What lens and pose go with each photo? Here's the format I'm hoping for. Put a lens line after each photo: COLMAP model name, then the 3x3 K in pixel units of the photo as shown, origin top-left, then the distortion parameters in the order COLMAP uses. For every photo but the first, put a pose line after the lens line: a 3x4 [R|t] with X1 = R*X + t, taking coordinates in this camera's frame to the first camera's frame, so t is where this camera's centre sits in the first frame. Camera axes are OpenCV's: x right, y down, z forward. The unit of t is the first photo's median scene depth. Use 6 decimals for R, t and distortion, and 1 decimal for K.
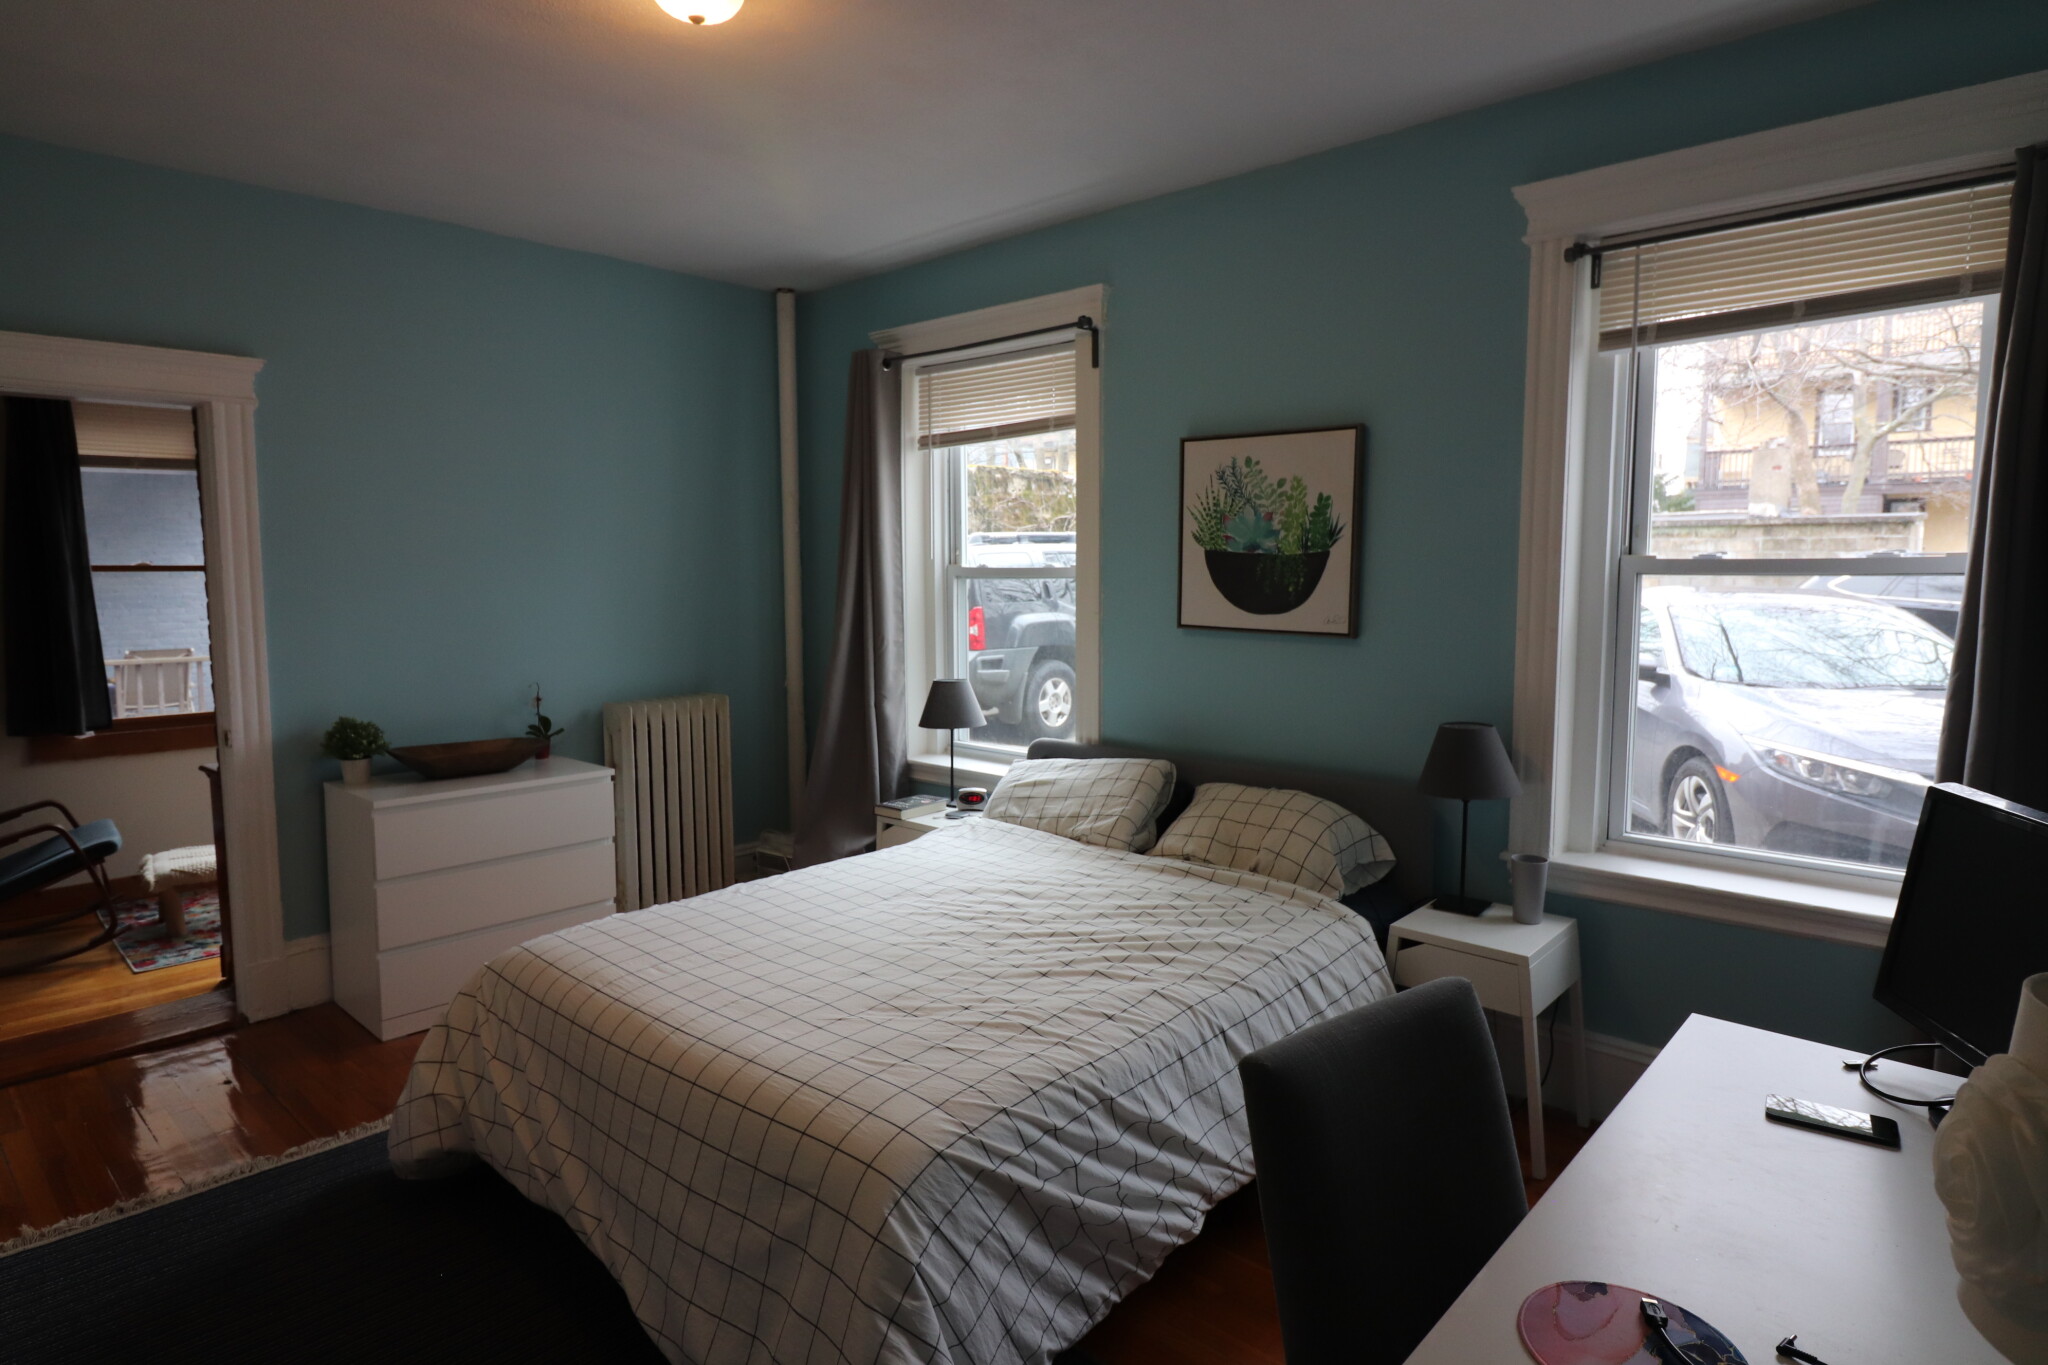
lens RADIAL K [[1141.9, 0, 1024.0], [0, 1141.9, 682.5], [0, 0, 1]] dist [0.002156, -0.012926]
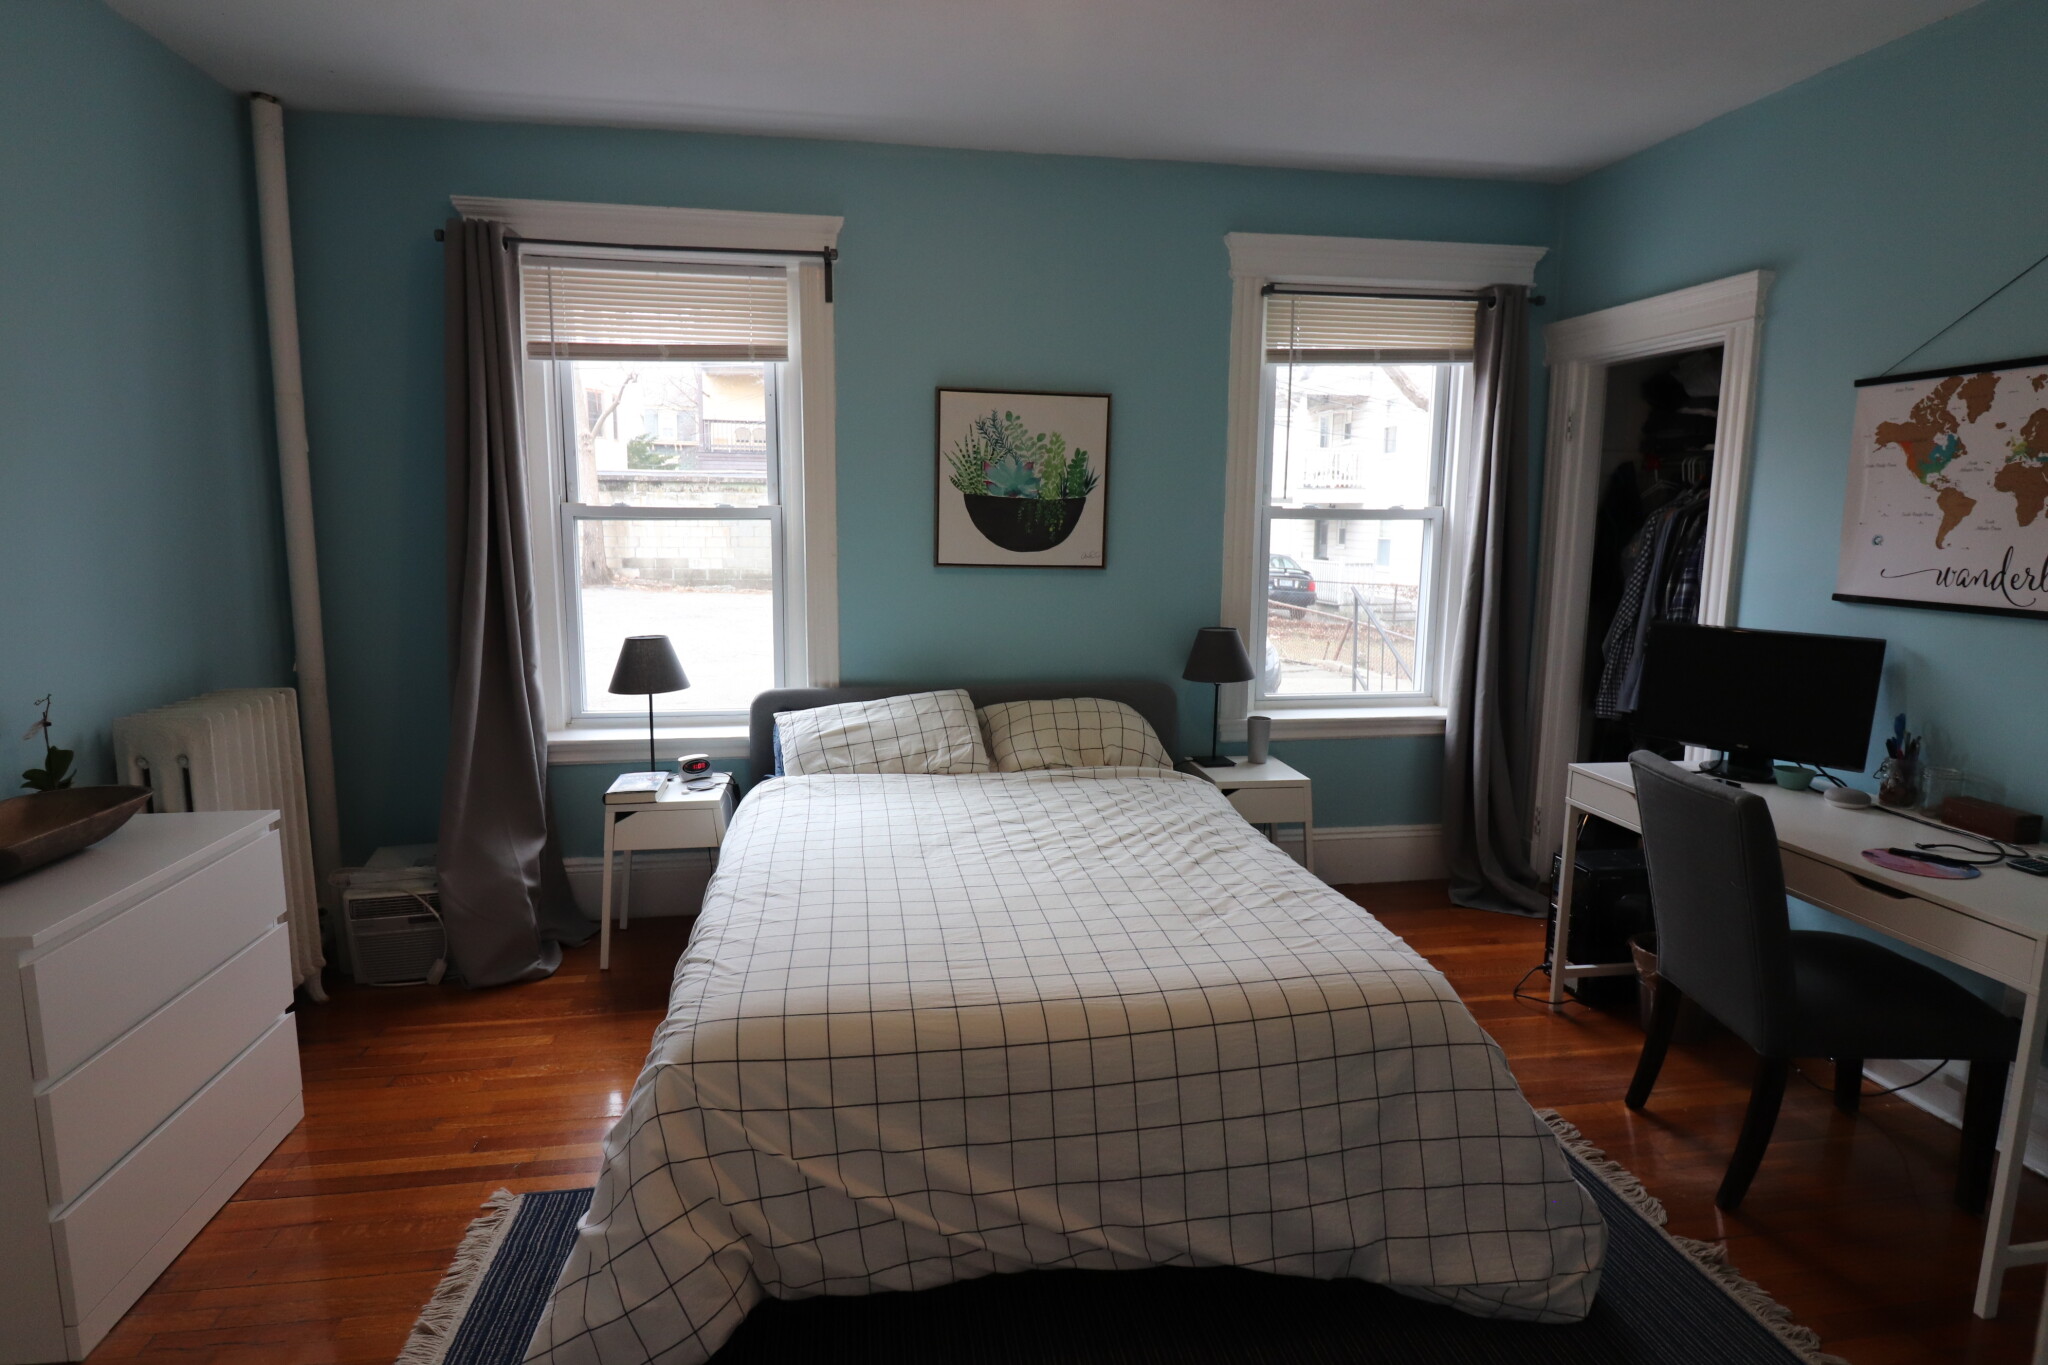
lens RADIAL K [[1081.5, 0, 1024.0], [0, 1081.5, 682.5], [0, 0, 1]] dist [-0.004331, -0.000560]
pose [[0.612027, -0.110049, 0.783143, -0.744921], [0.070543, 0.993920, 0.084539, -0.023757], [-0.787685, 0.003505, 0.616069, 0.375900]]
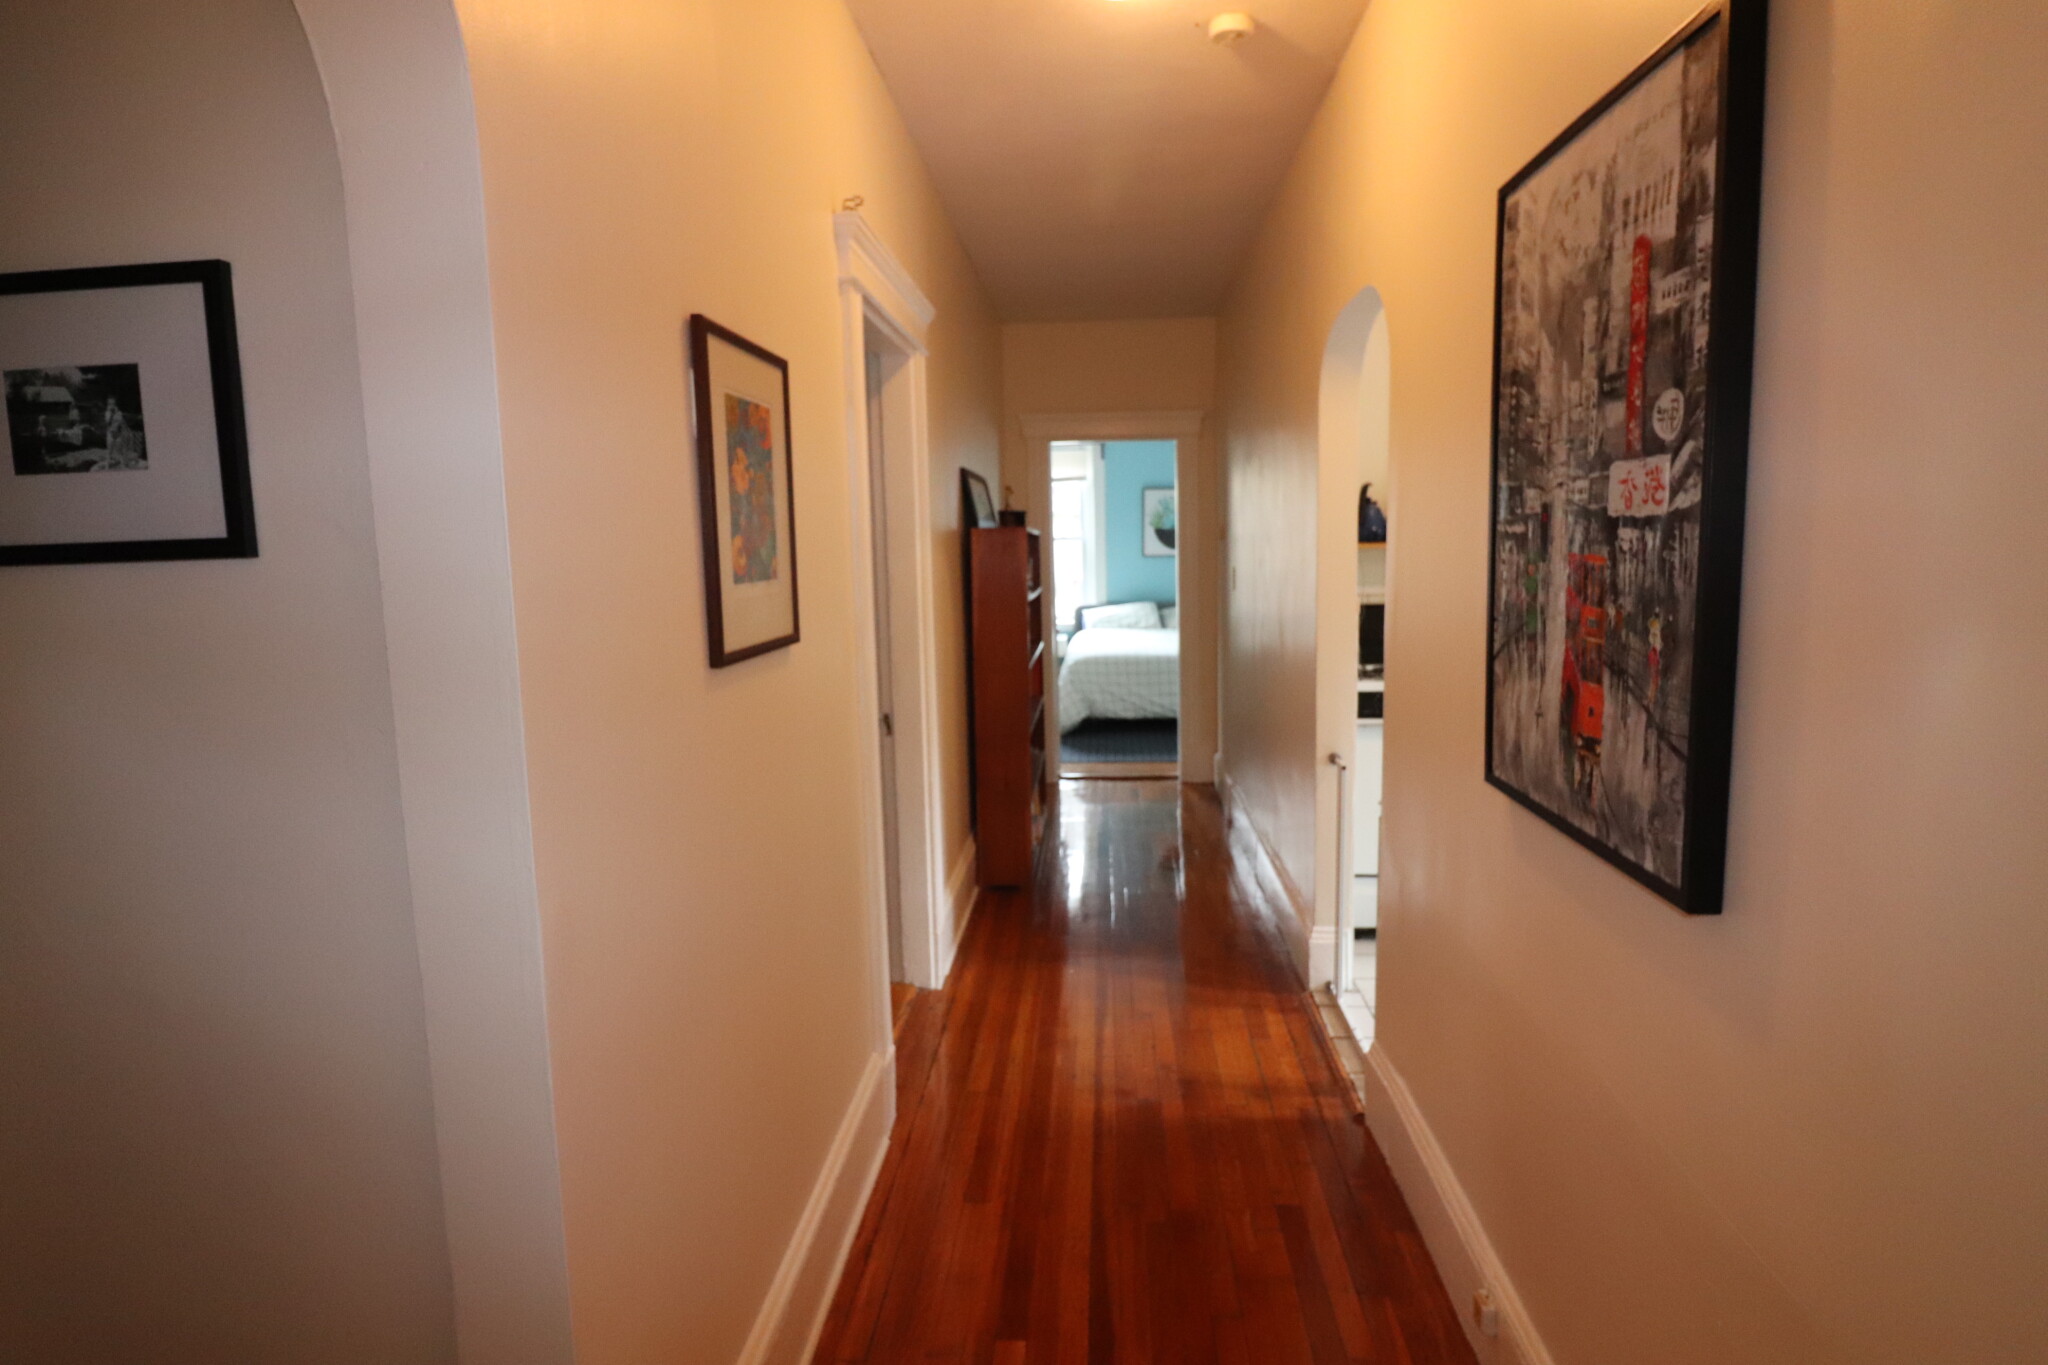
lens RADIAL K [[1141.9, 0, 1024.0], [0, 1141.9, 682.5], [0, 0, 1]] dist [0.002156, -0.012926]
pose [[0.775751, -0.082271, 0.625654, -2.246184], [0.082221, 0.996191, 0.029050, 0.185587], [-0.625660, 0.028906, 0.779560, -1.189484]]
